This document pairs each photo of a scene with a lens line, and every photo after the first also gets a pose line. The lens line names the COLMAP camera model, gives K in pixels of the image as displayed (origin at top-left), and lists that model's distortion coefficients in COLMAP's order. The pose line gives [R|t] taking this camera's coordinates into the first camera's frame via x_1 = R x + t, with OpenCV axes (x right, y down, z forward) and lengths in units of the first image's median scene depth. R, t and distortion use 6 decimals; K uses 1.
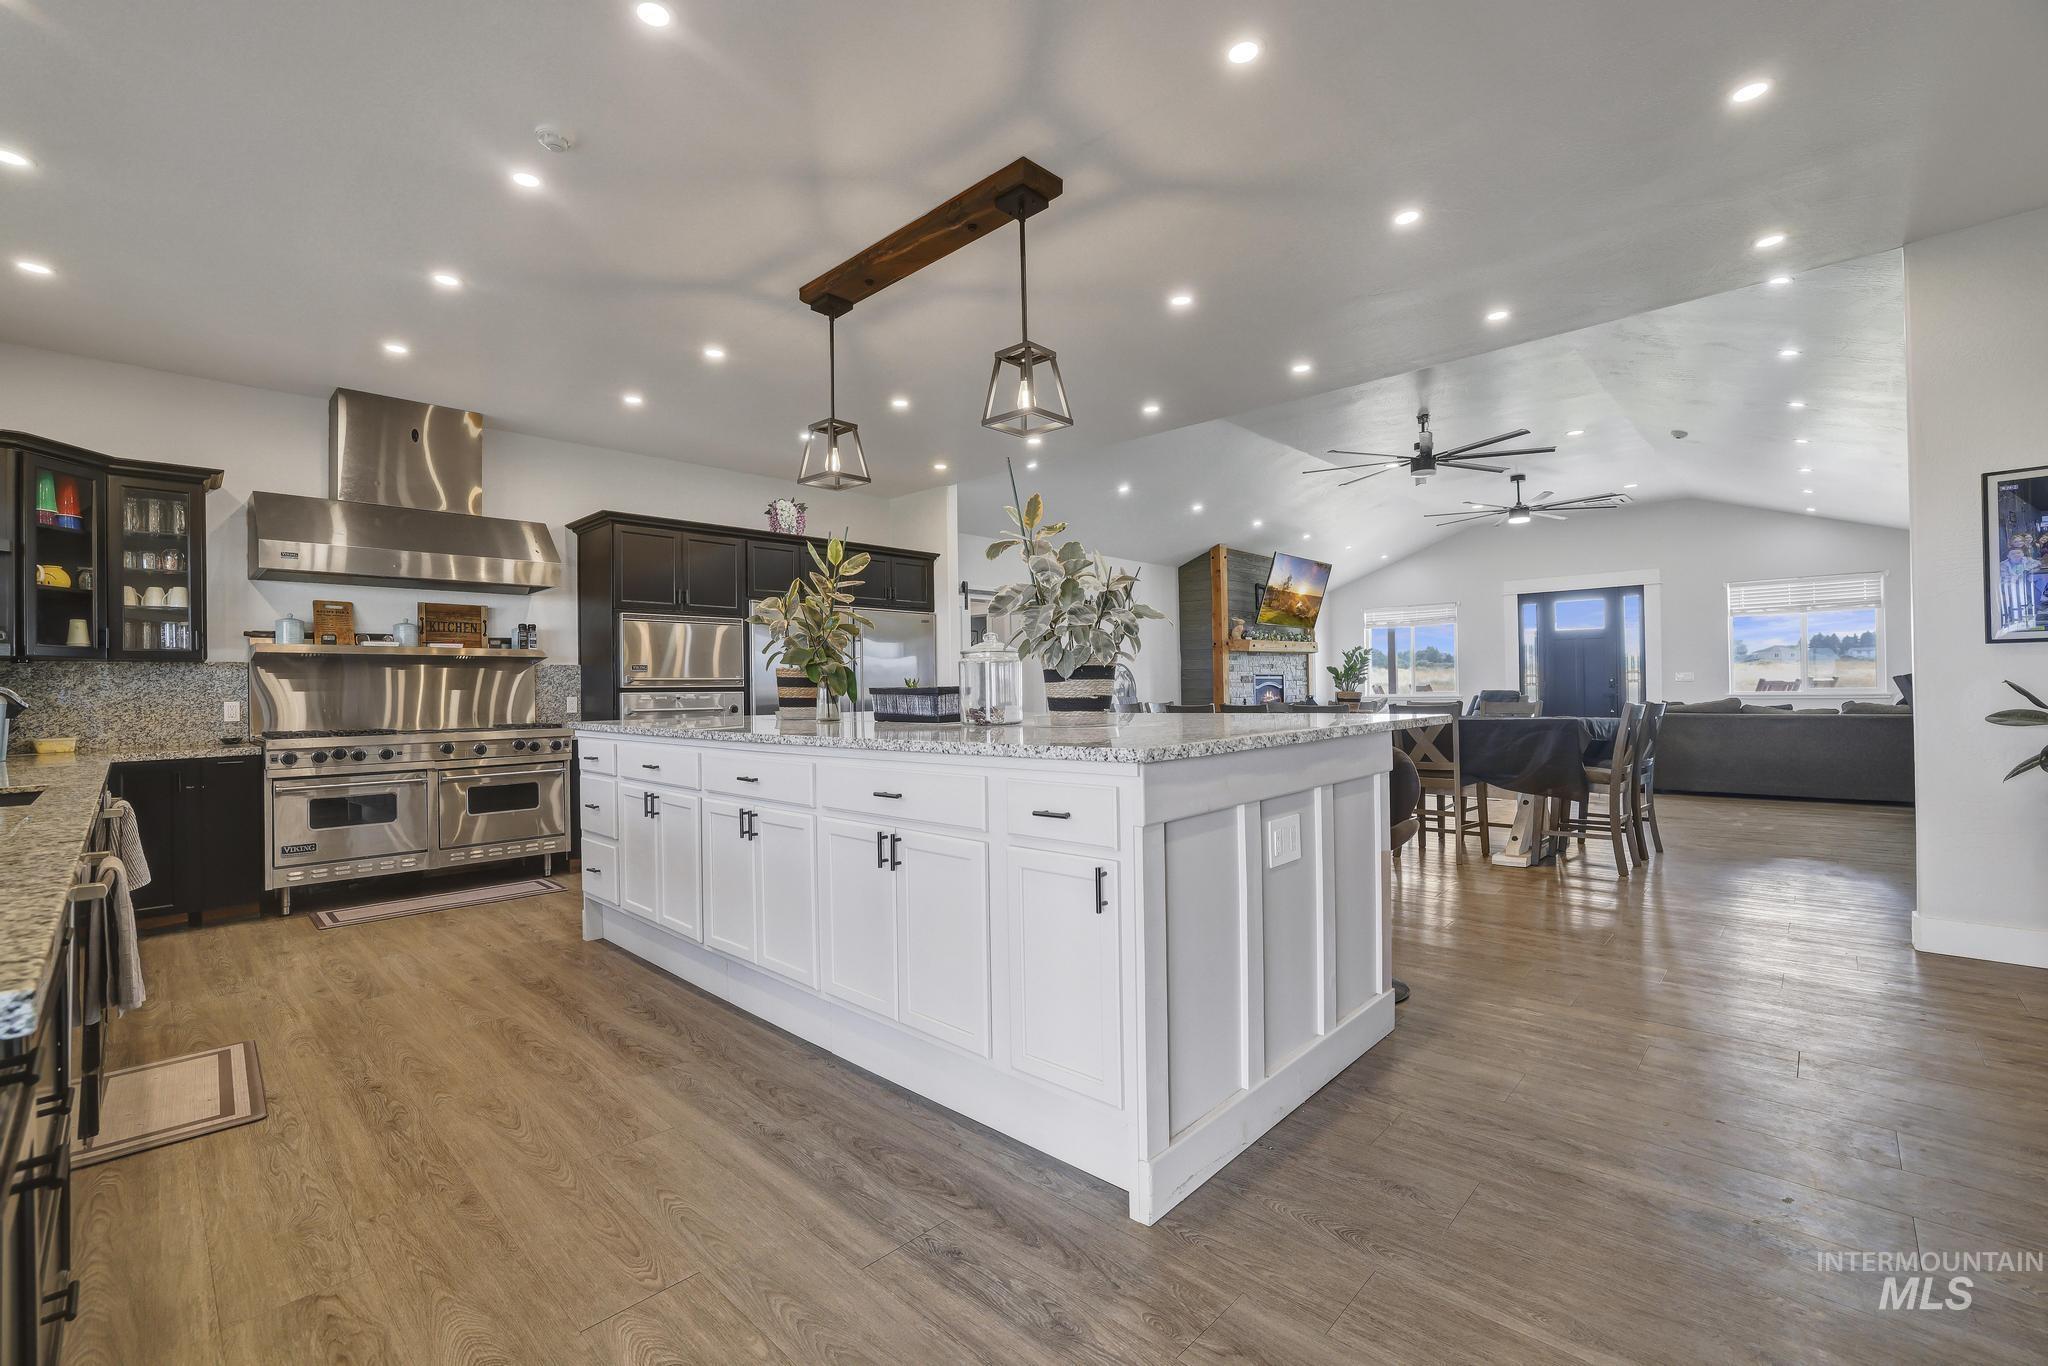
lens RADIAL K [[877.5, 0, 1015.2], [0, 877.5, 680.1], [0, 0, 1]] dist [-0.040020, 0.012134]
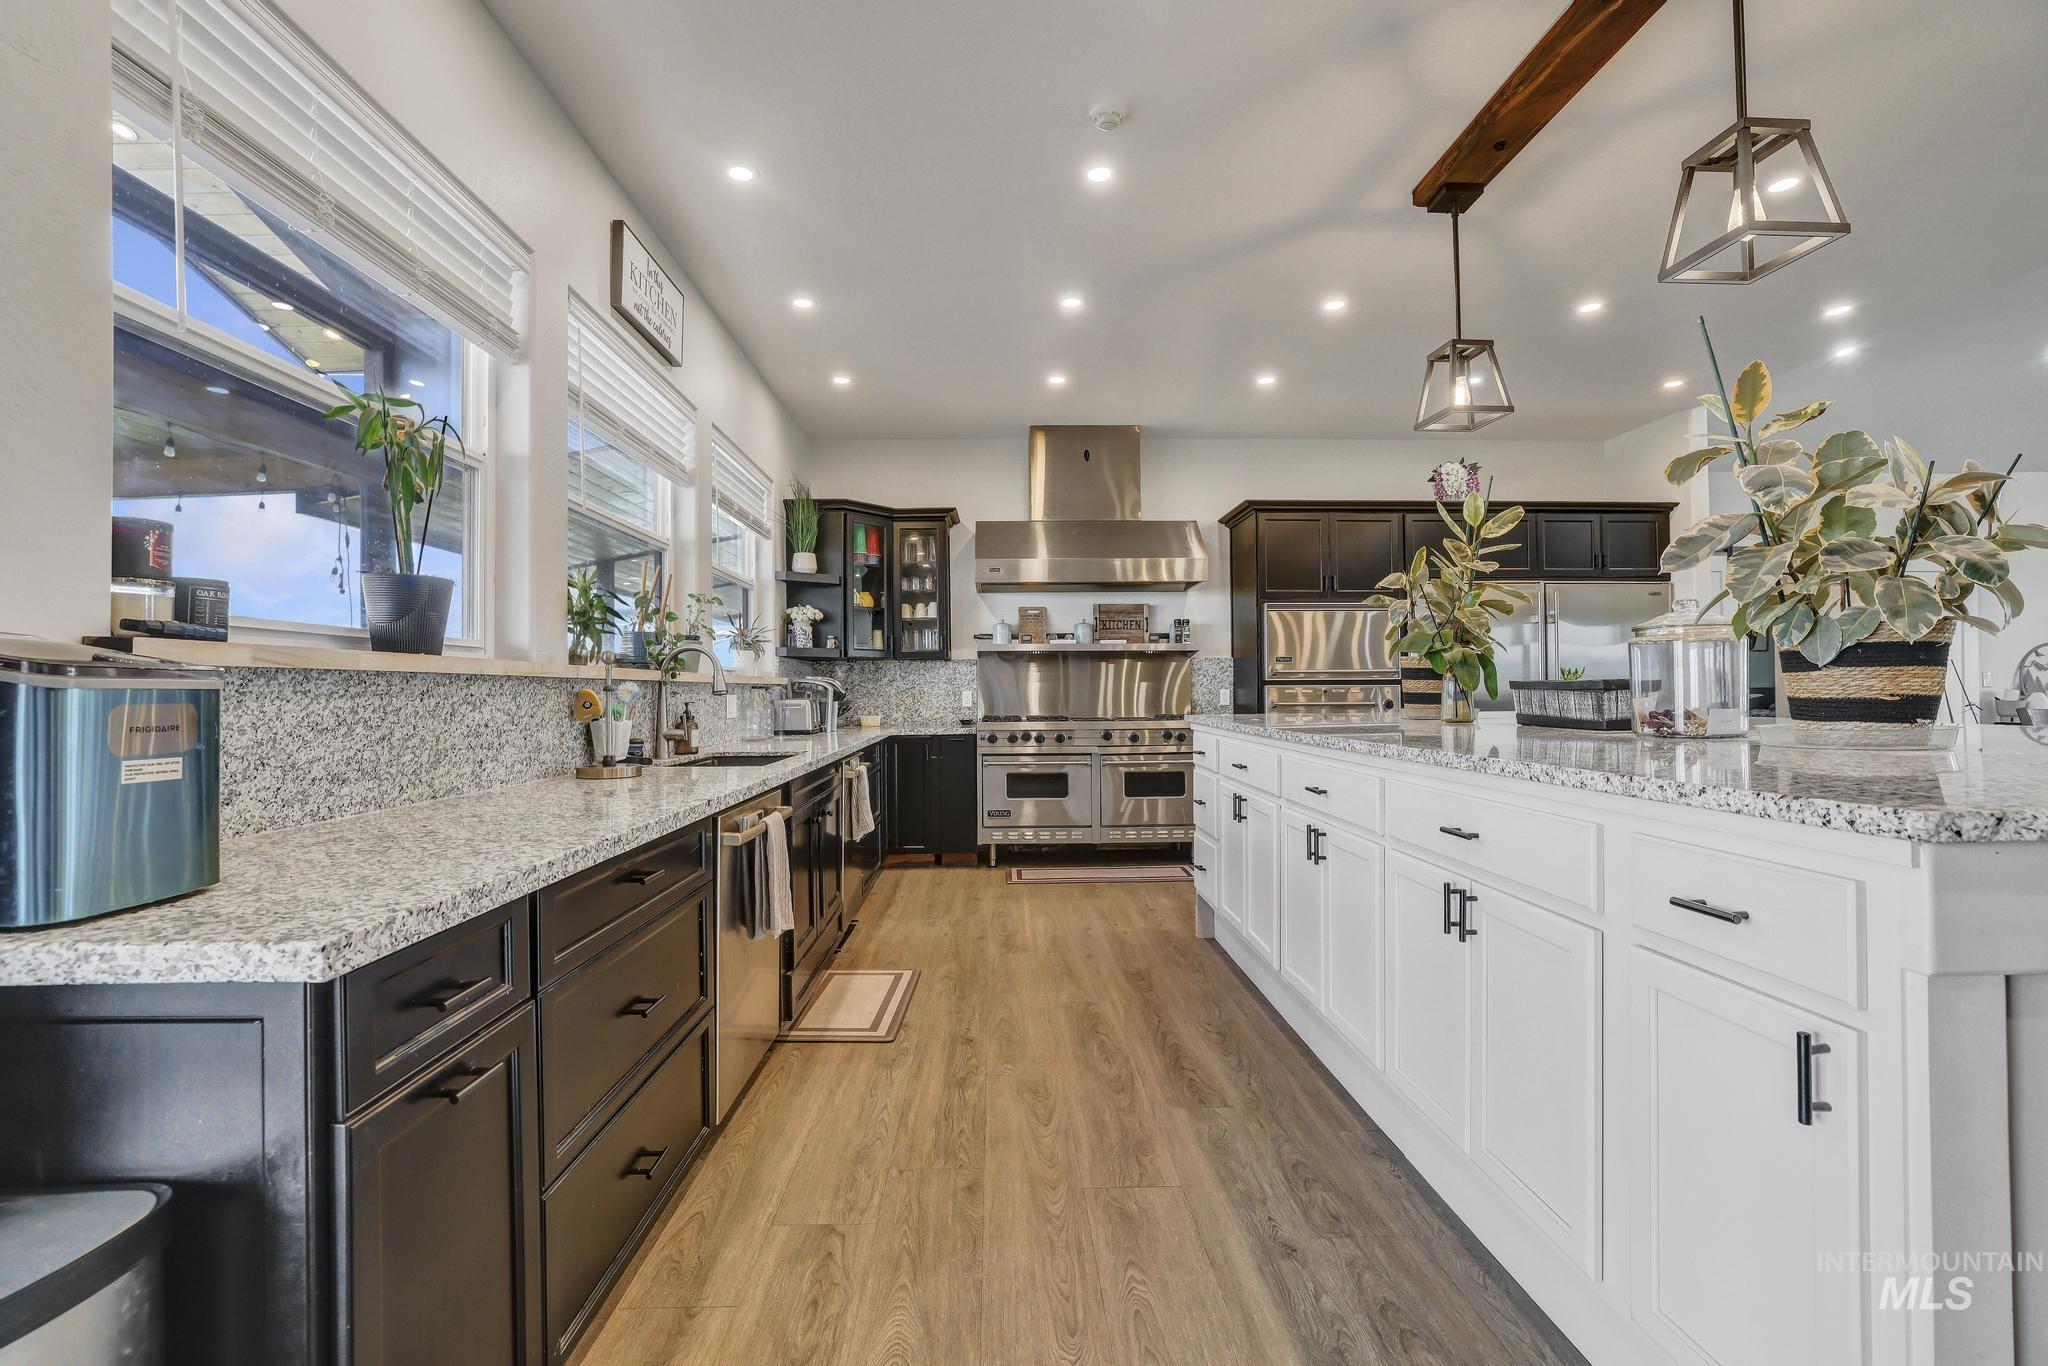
lens RADIAL K [[877.5, 0, 1015.7], [0, 877.5, 680.7], [0, 0, 1]] dist [-0.040020, 0.012134]
pose [[0.709014, 0.002346, -0.705191, 0.058425], [0.003477, 0.999971, 0.006823, 0.001934], [0.705186, -0.007289, 0.708985, 0.159812]]
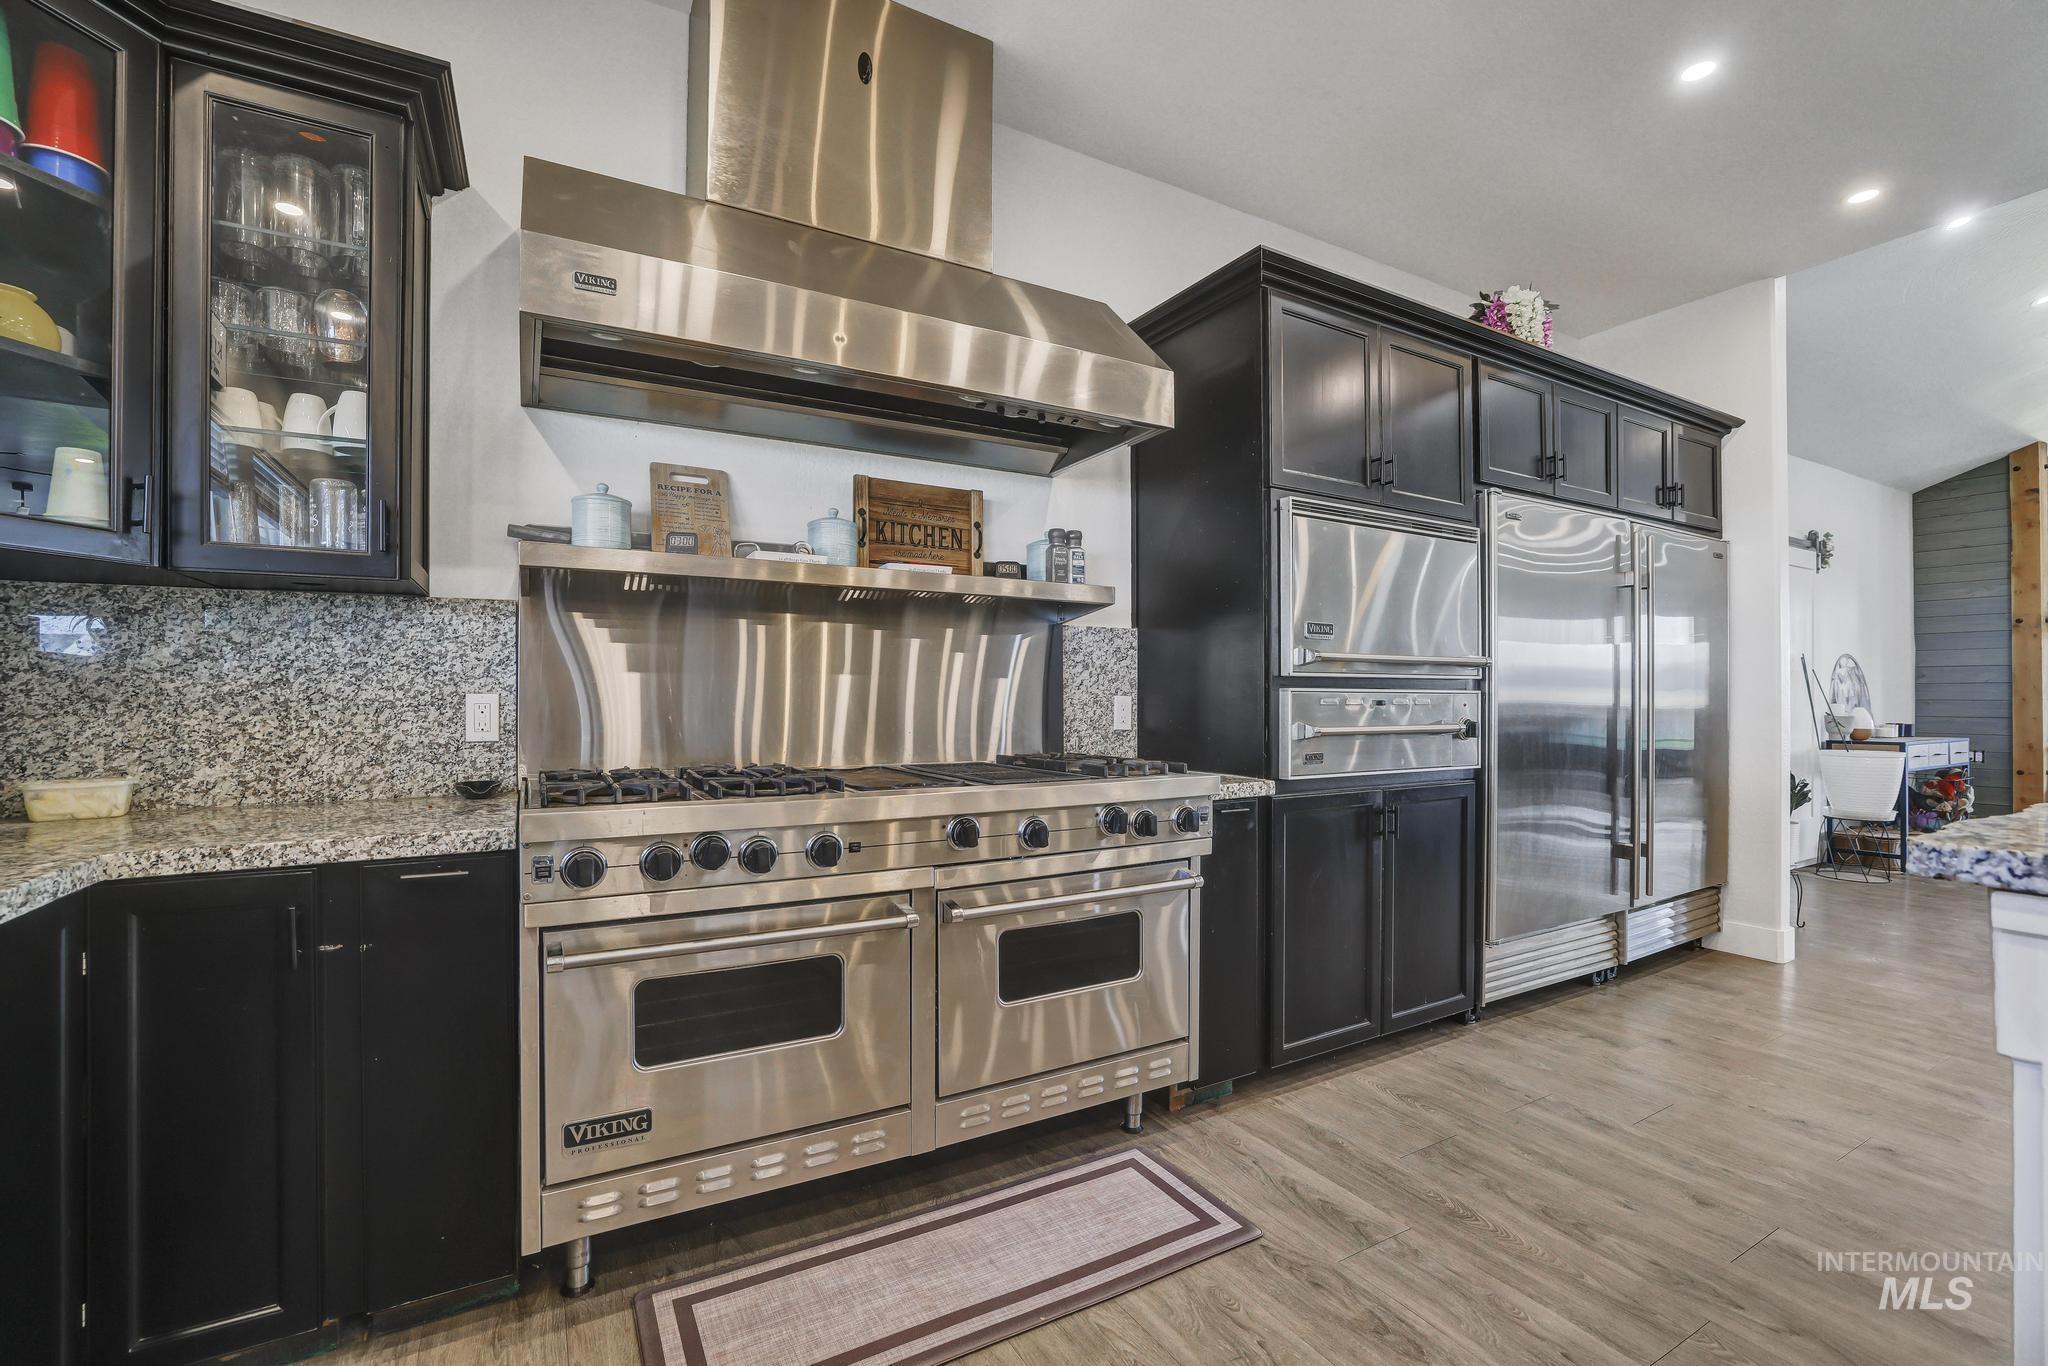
lens RADIAL K [[877.5, 0, 995.5], [0, 877.5, 696.7], [0, 0, 1]] dist [-0.040020, 0.012134]
pose [[0.951710, 0.016060, -0.306579, -0.663204], [-0.012443, 0.999828, 0.013749, 0.021452], [0.306747, -0.009270, 0.951746, 0.816308]]
